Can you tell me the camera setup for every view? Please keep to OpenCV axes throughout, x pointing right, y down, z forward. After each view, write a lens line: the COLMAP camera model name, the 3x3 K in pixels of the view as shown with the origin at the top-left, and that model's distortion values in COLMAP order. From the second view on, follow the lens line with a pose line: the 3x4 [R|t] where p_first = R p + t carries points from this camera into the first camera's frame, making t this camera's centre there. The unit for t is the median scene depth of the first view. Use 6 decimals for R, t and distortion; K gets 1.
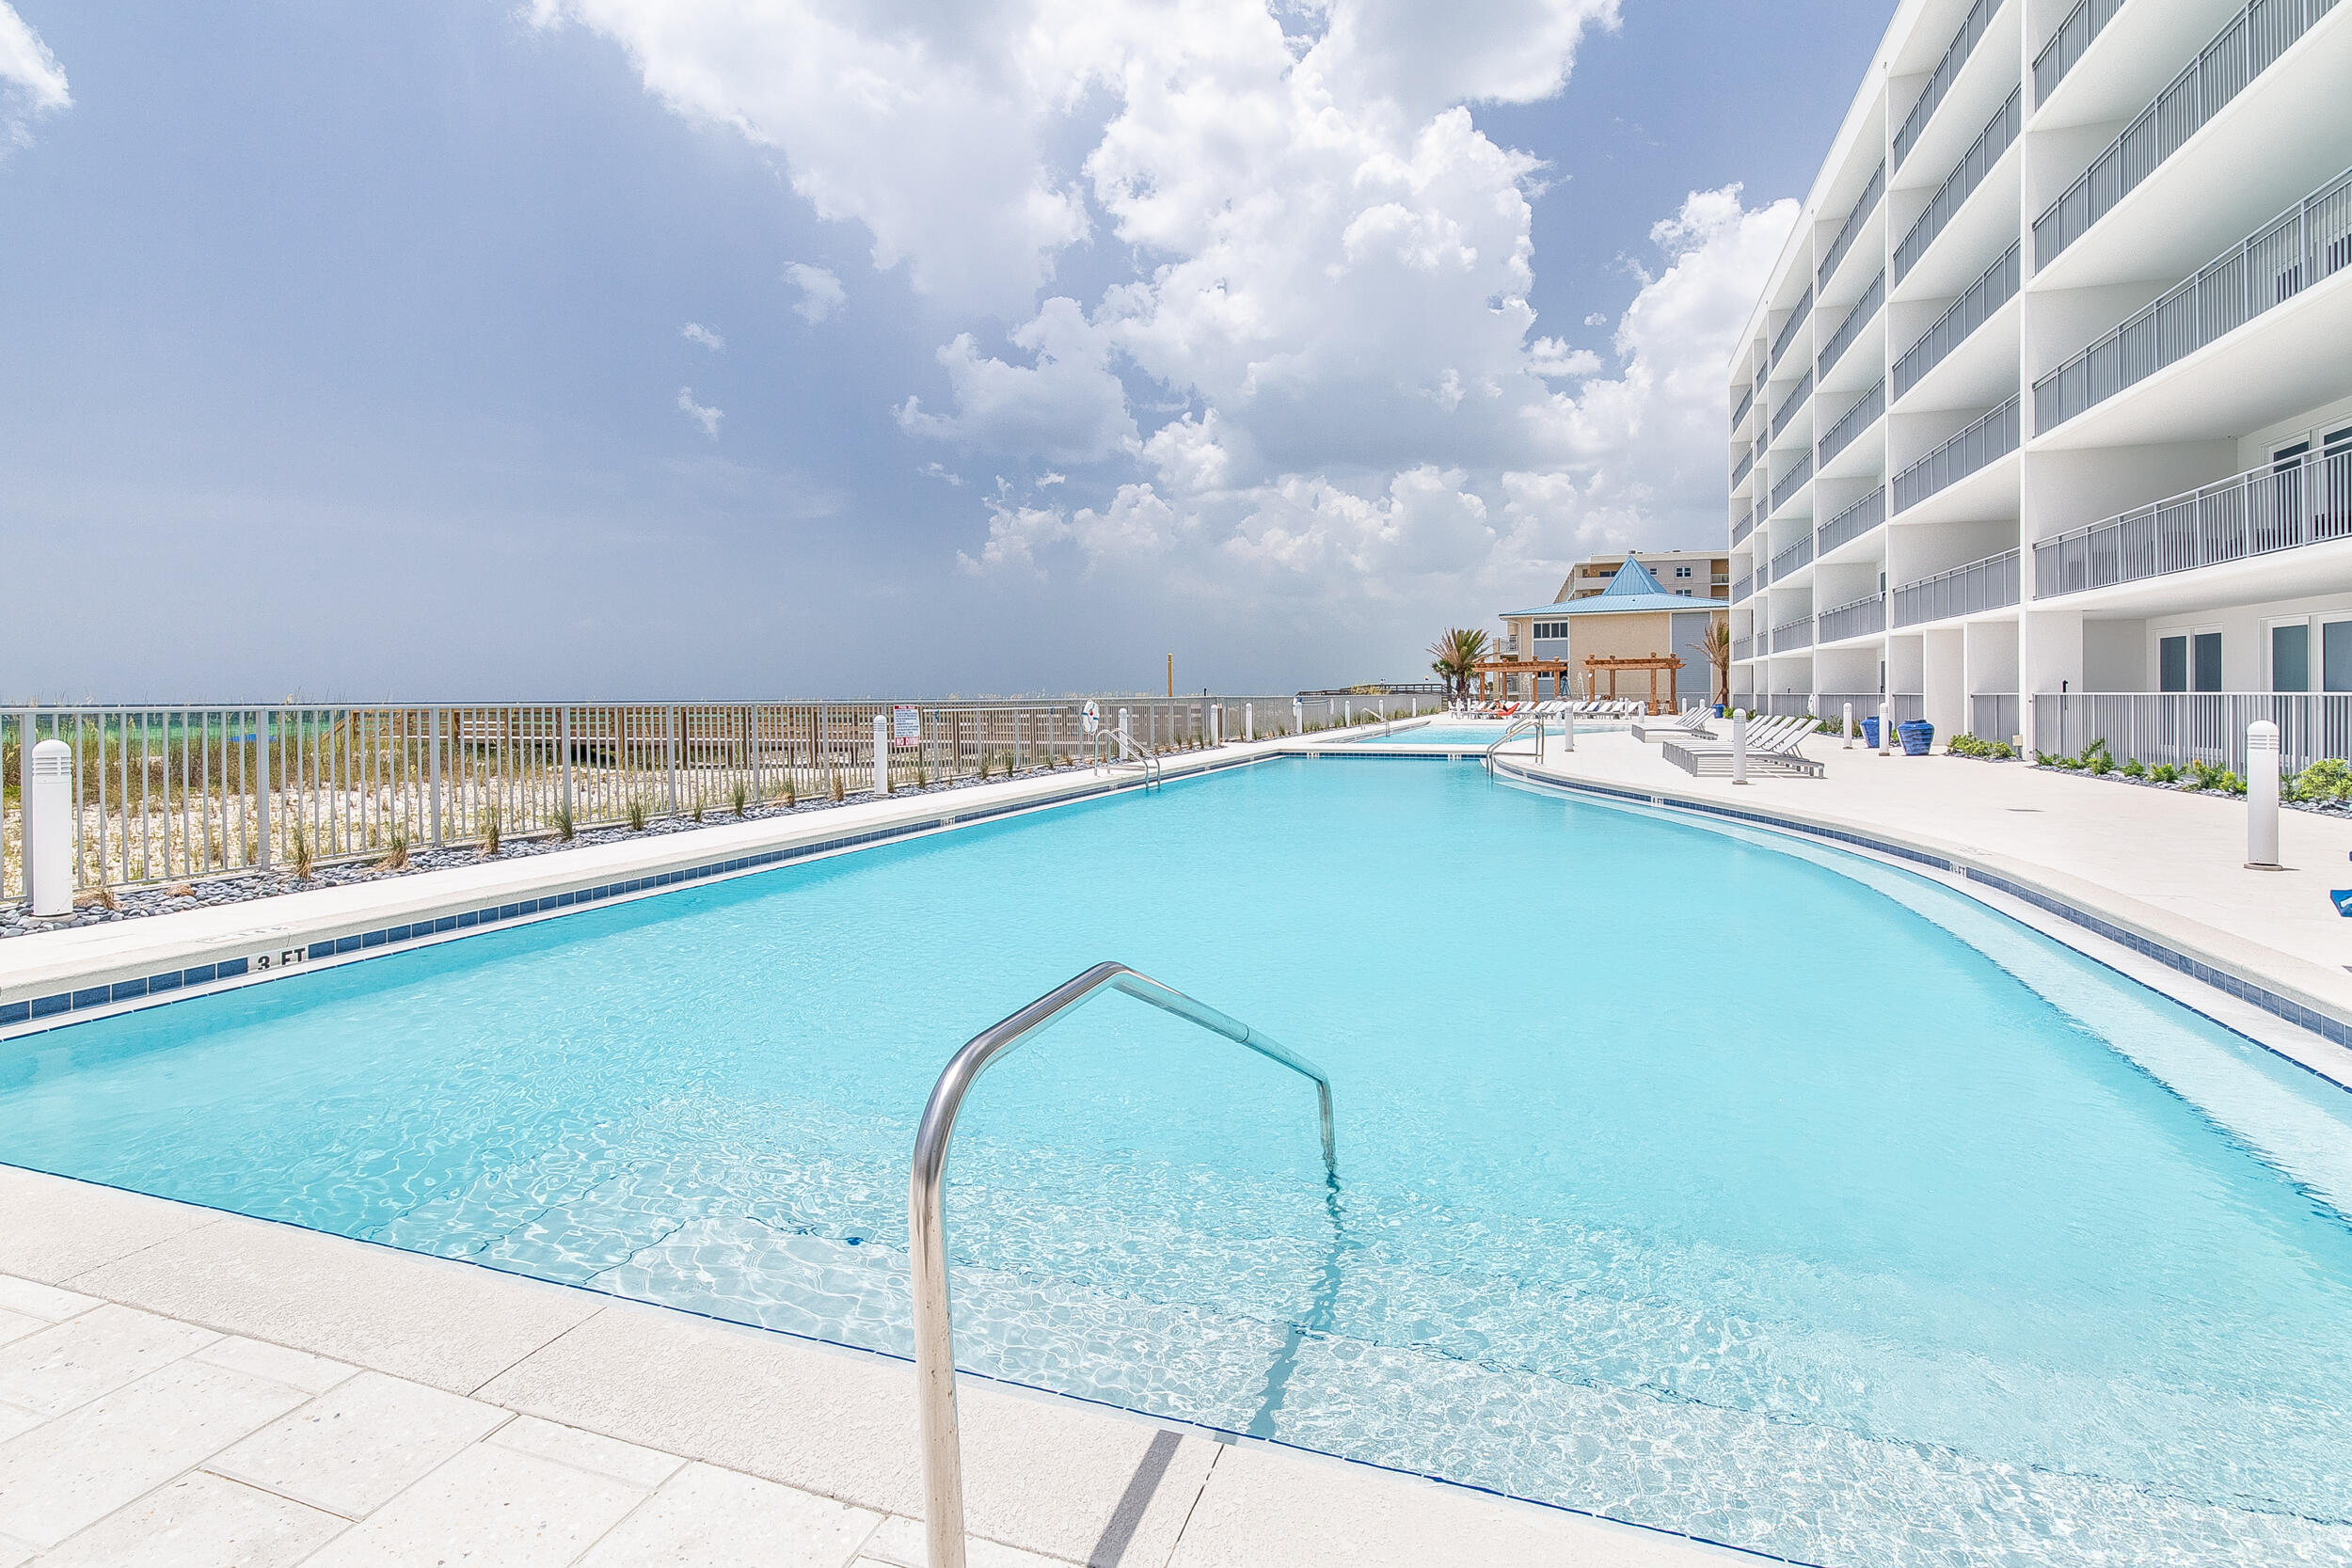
lens RADIAL K [[1106.5, 0, 1190.9], [0, 1106.5, 710.6], [0, 0, 1]] dist [-0.002008, 0.001972]
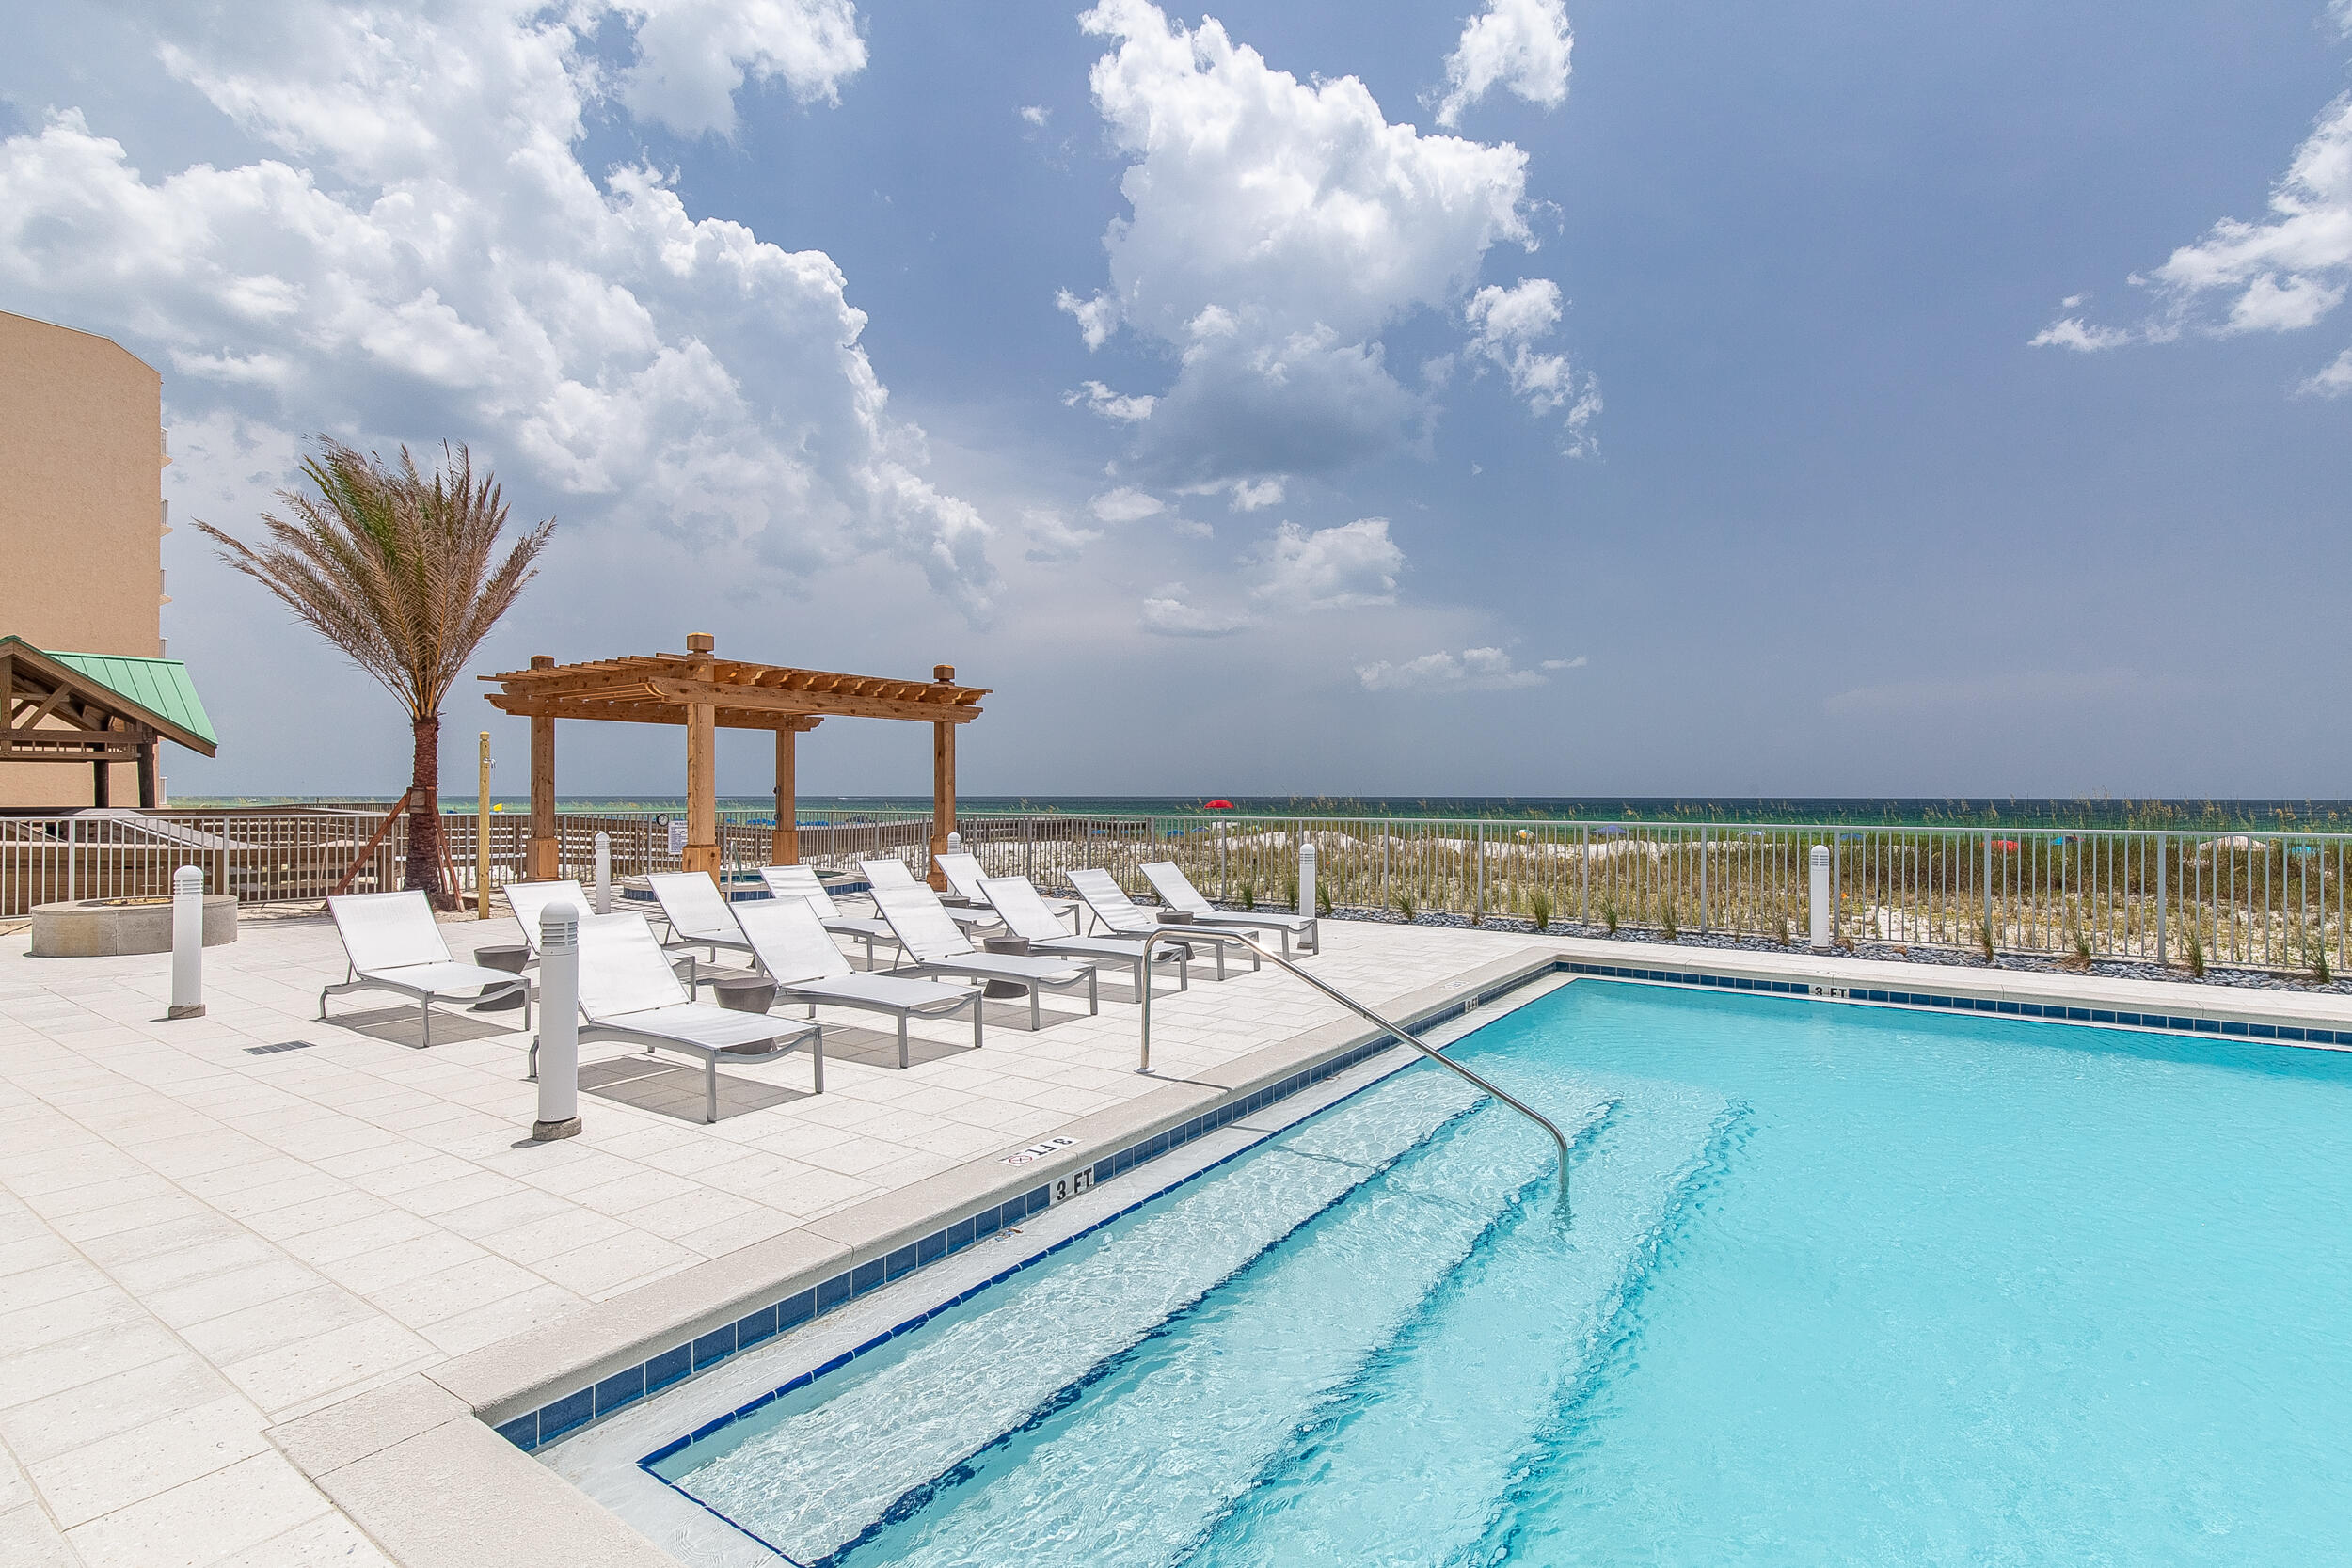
lens RADIAL K [[1106.5, 0, 1199.5], [0, 1106.5, 786.6], [0, 0, 1]] dist [-0.002008, 0.001972]
pose [[-0.266807, 0.003995, -0.963742, 0.335485], [-0.011489, 0.999907, 0.007326, -0.022408], [0.963682, 0.013027, -0.266736, 0.220442]]
